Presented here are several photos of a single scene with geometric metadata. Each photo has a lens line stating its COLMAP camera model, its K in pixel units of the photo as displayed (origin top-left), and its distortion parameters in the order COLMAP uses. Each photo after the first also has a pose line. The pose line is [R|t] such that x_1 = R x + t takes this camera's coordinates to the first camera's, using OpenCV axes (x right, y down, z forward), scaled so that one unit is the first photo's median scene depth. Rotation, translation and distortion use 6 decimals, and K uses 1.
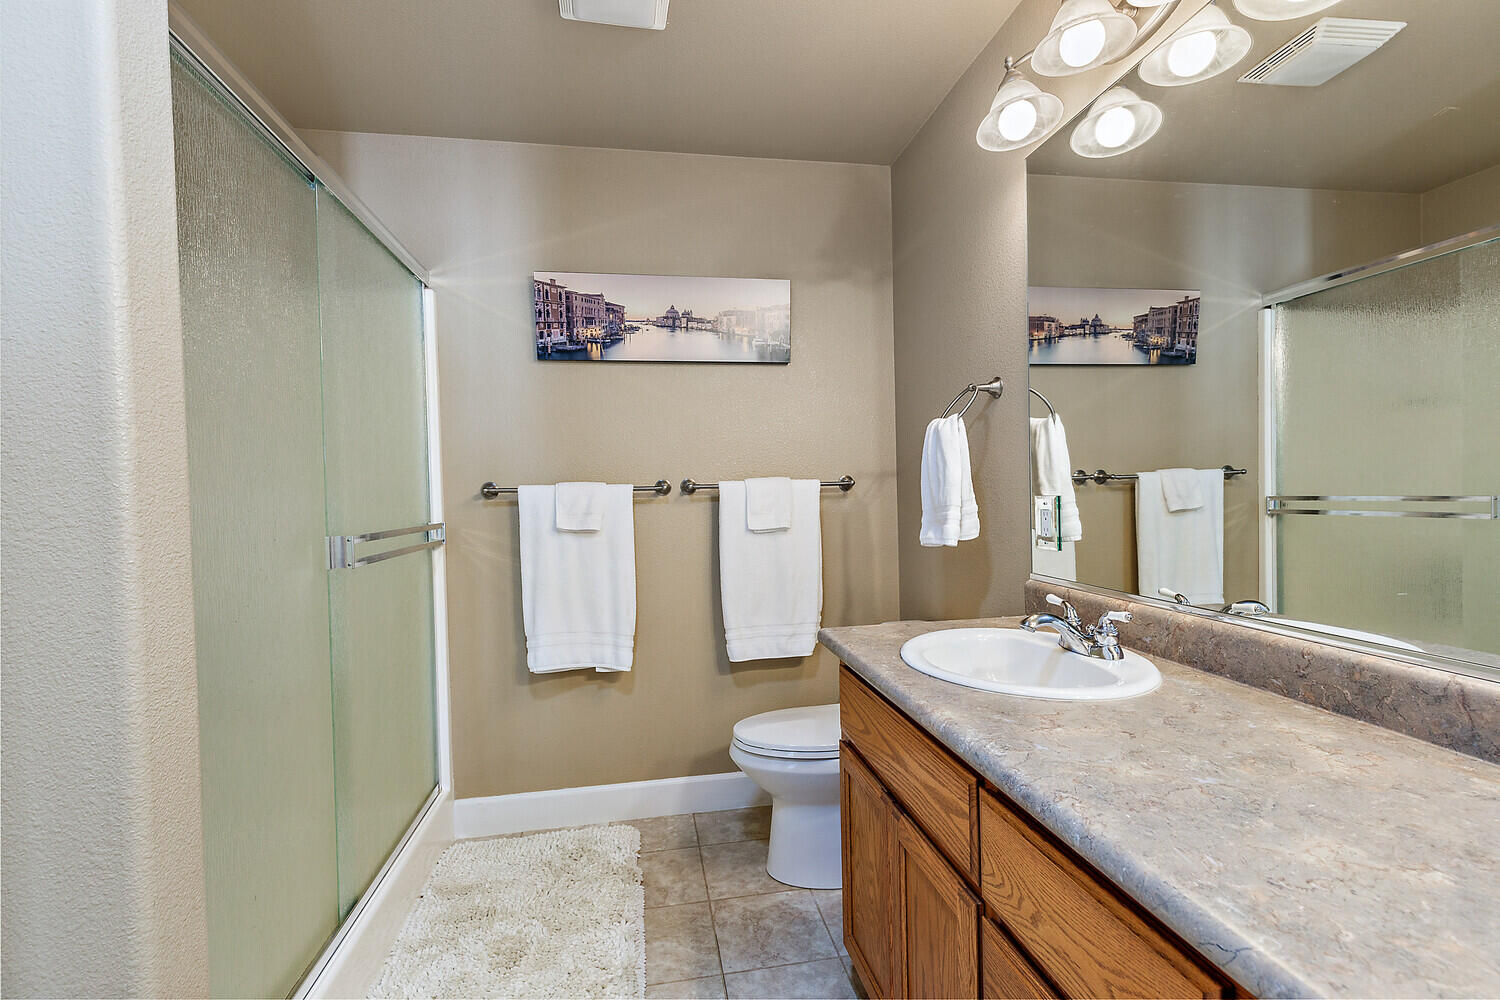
lens RADIAL K [[674.9, 0, 748.6], [0, 674.9, 501.0], [0, 0, 1]] dist [0.004900, 0.000270]
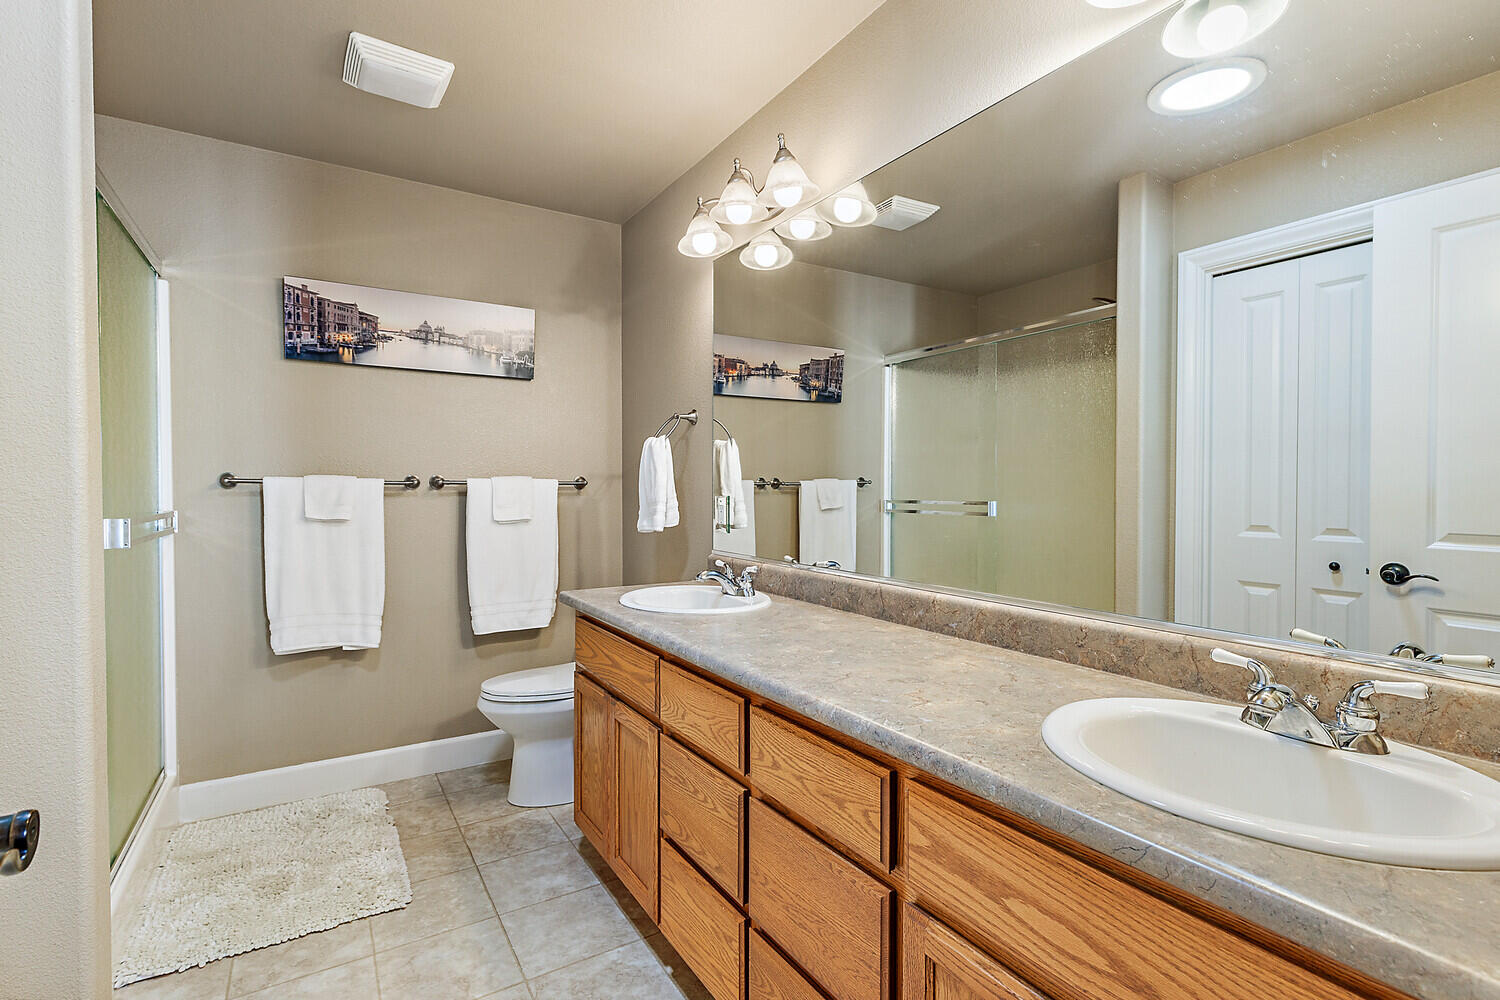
lens RADIAL K [[674.9, 0, 748.6], [0, 674.9, 501.0], [0, 0, 1]] dist [0.004900, 0.000270]
pose [[0.922615, 0.017232, 0.385336, -0.047016], [-0.017295, 0.999845, -0.003304, 0.005241], [-0.385333, -0.003616, 0.922770, -0.257428]]
